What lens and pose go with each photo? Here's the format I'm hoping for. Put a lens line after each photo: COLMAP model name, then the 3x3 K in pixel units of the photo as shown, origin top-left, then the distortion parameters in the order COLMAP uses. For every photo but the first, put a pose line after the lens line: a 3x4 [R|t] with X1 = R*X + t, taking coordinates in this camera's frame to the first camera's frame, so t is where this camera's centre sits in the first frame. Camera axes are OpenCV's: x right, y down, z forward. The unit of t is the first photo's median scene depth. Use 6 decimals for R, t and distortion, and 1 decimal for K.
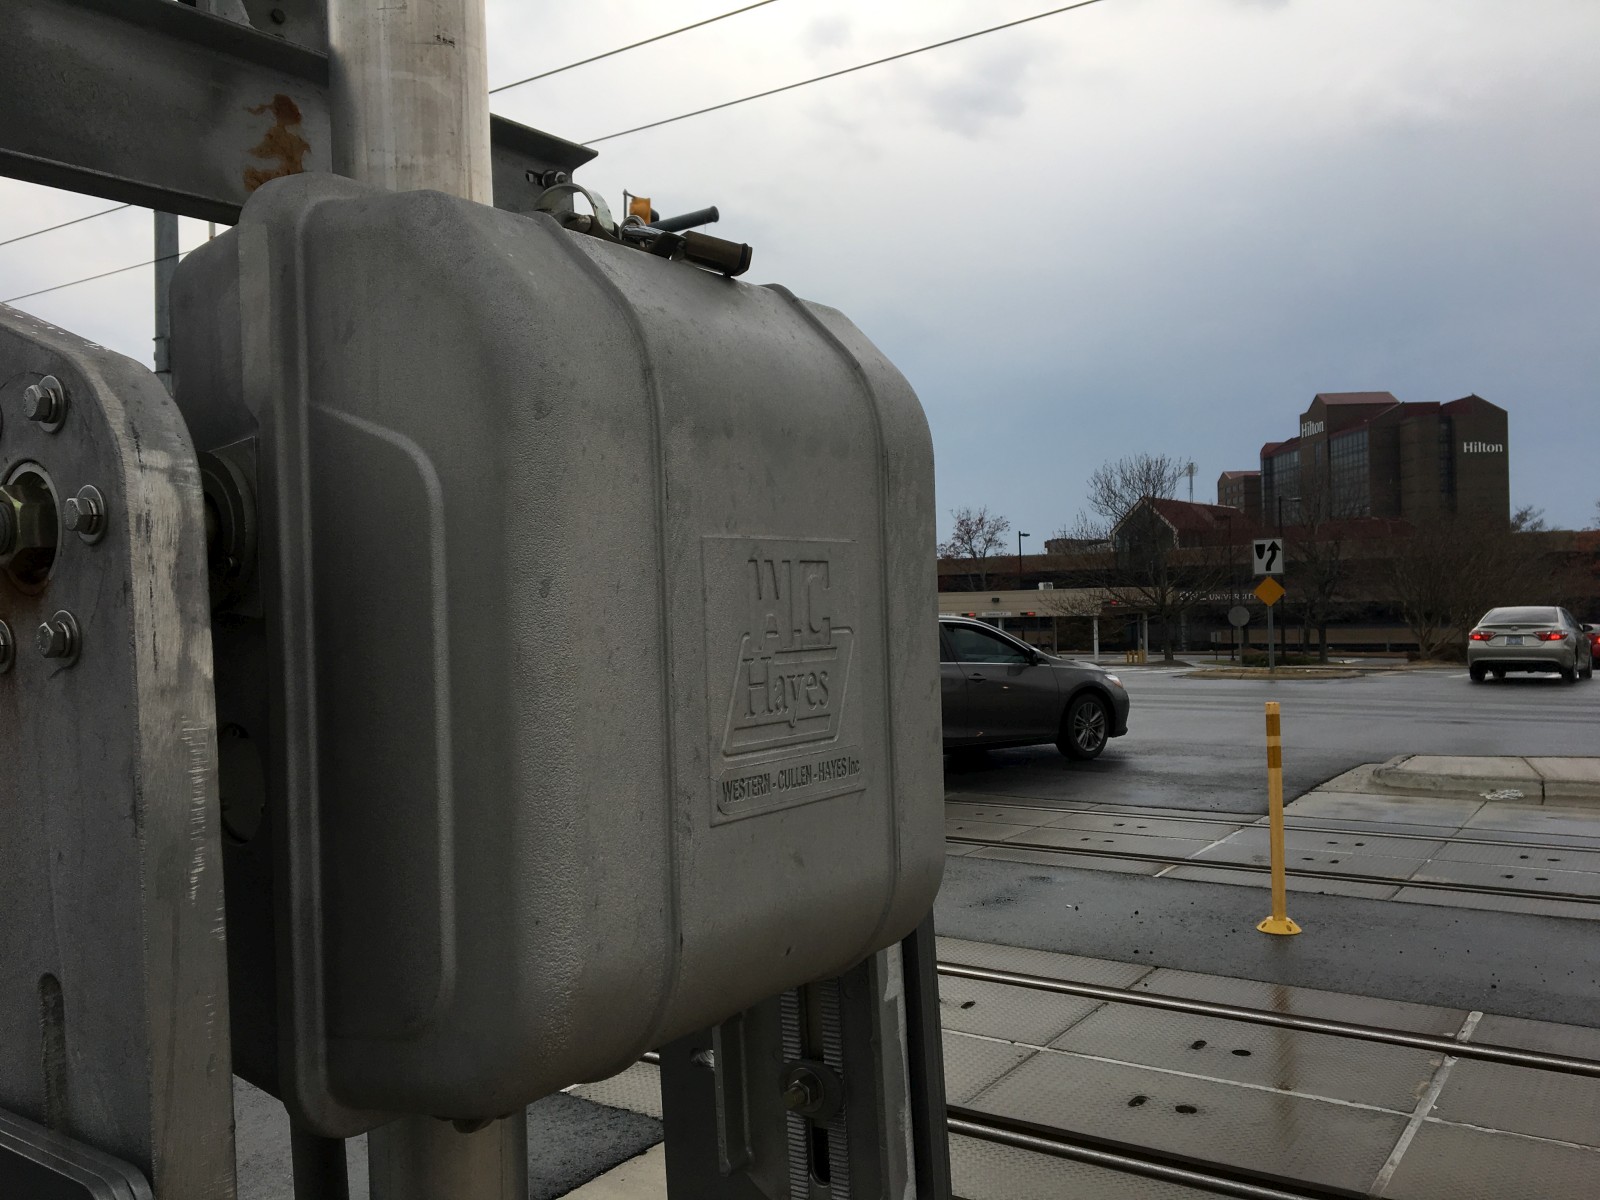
lens RADIAL K [[1390.6, 0, 803.2], [0, 1390.6, 588.9], [0, 0, 1]] dist [0.154236, 0.000726]
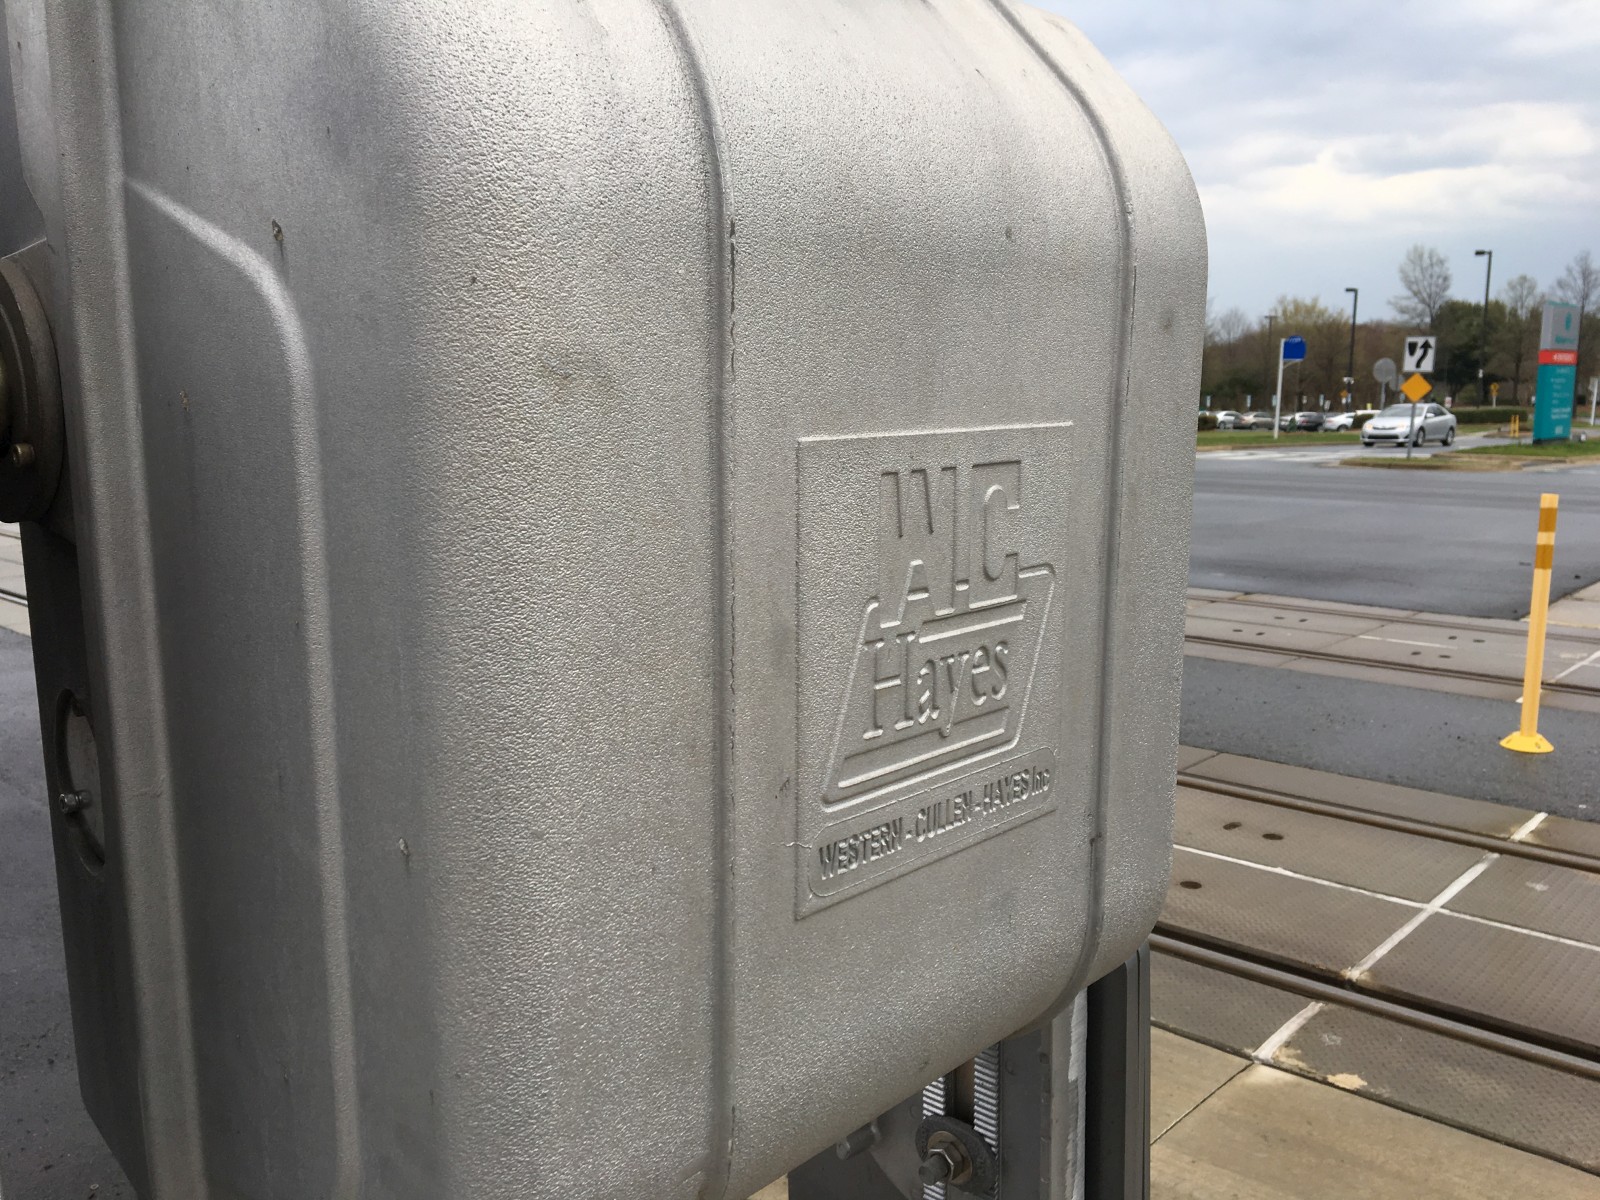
lens RADIAL K [[1390.6, 0, 796.7], [0, 1390.6, 607.5], [0, 0, 1]] dist [0.154236, 0.000726]
pose [[0.989304, 0.062139, -0.131971, 0.005664], [-0.034970, 0.979377, 0.198993, -0.078703], [0.141614, -0.192250, 0.971074, 0.396623]]
